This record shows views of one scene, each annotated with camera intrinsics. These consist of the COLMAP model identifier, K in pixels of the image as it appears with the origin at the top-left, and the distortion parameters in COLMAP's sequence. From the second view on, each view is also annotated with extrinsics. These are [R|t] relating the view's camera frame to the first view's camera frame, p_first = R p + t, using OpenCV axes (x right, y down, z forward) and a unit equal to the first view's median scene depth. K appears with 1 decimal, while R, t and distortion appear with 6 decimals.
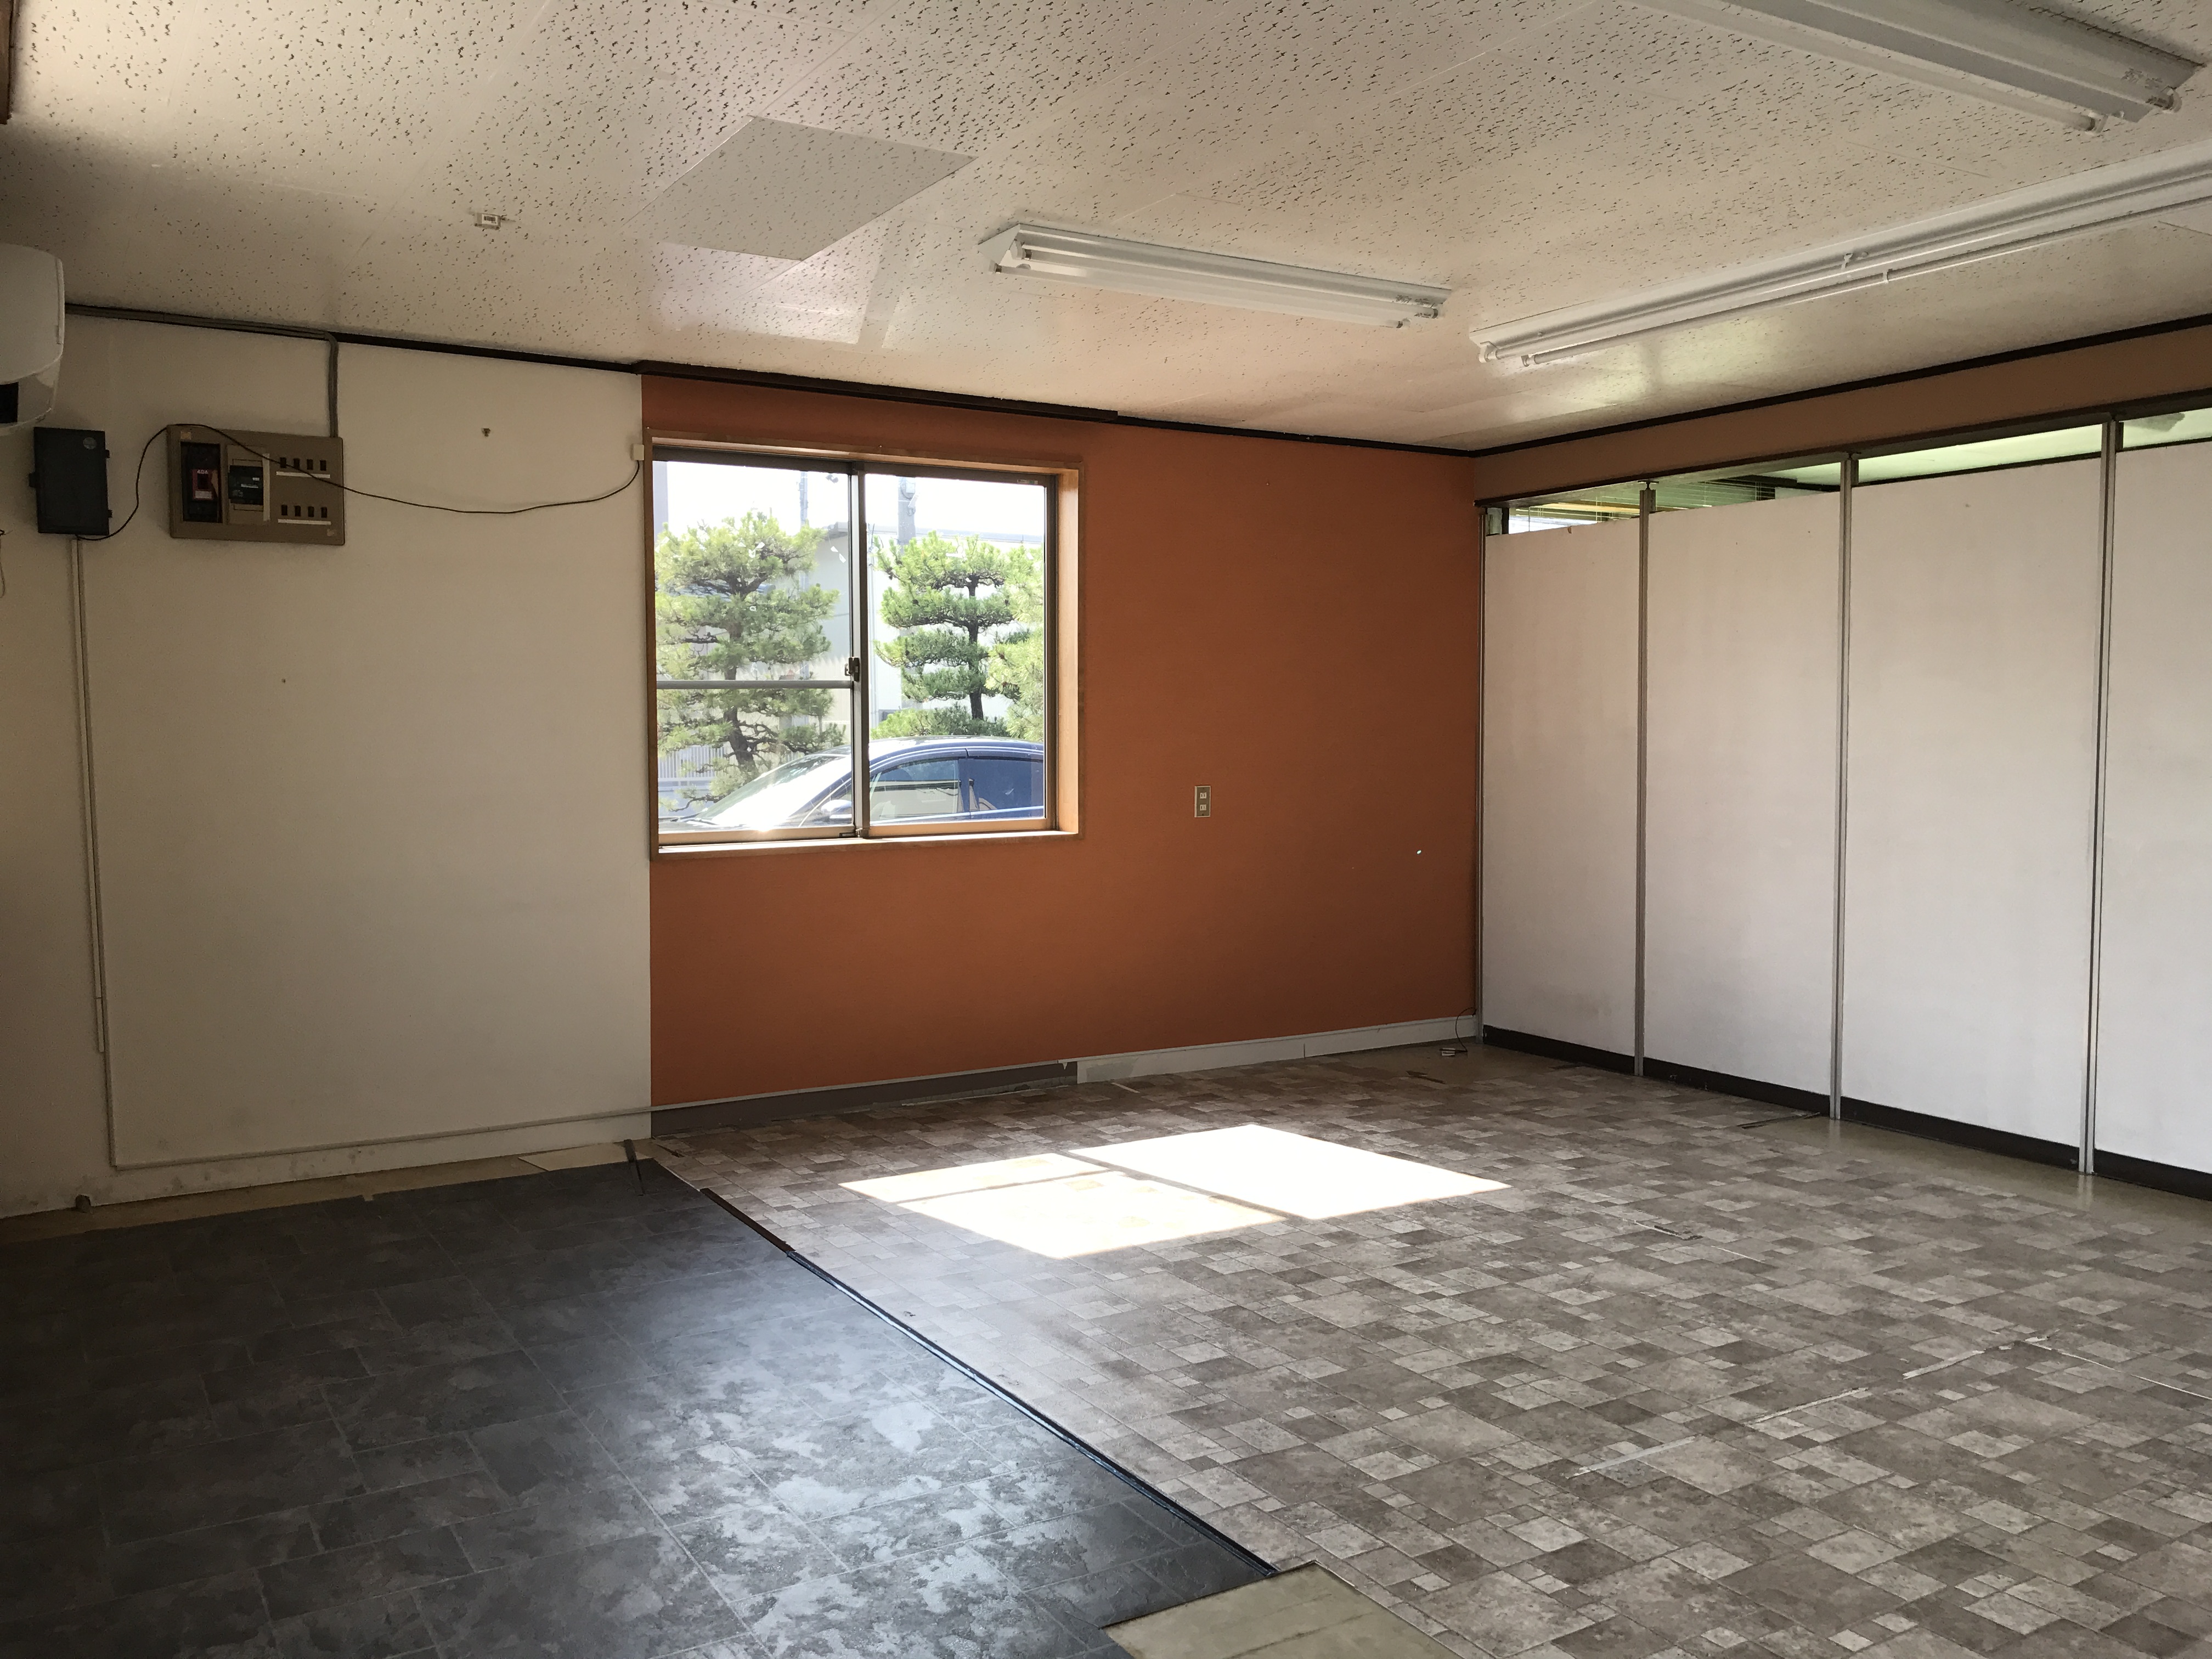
lens RADIAL K [[1818.4, 0, 1098.1], [0, 1818.4, 818.5], [0, 0, 1]] dist [0.026108, -0.003777]
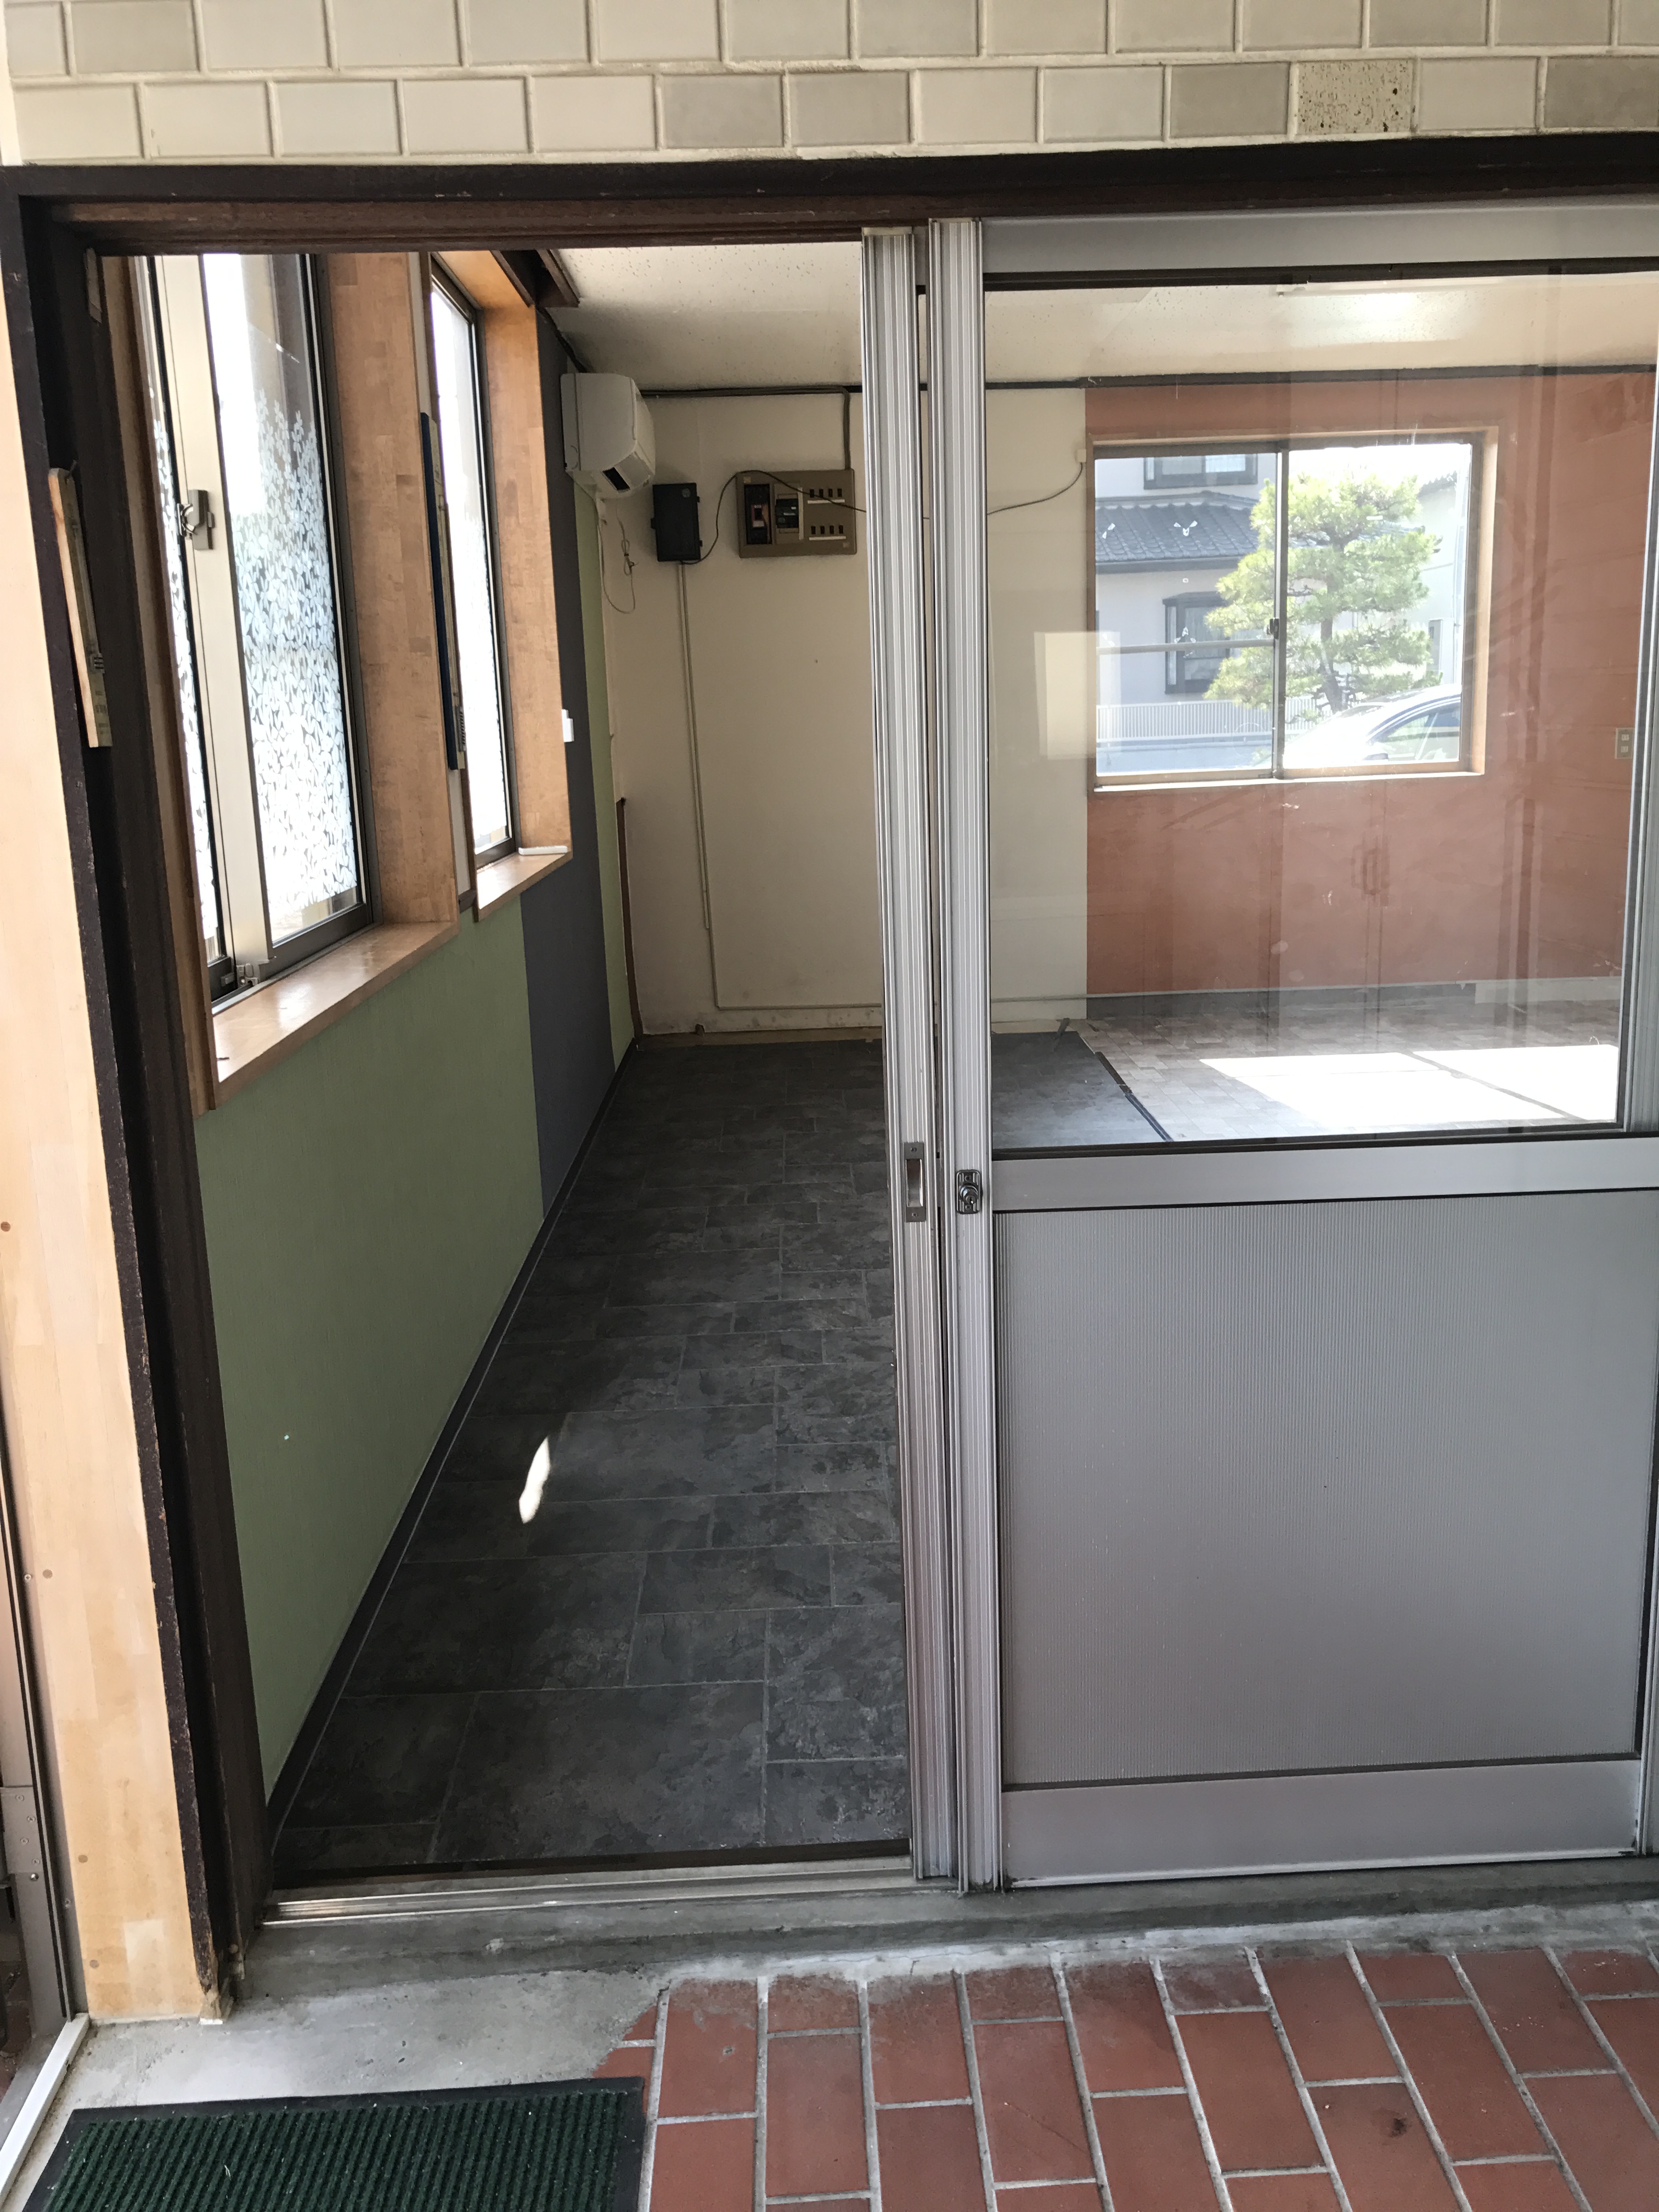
lens RADIAL K [[1818.4, 0, 844.8], [0, 1818.4, 1103.8], [0, 0, 1]] dist [0.026108, -0.003777]
pose [[0.874318, 0.083534, -0.478112, 0.248214], [0.003016, 0.984124, 0.177458, 0.008898], [0.485345, -0.156597, 0.860185, -0.206802]]
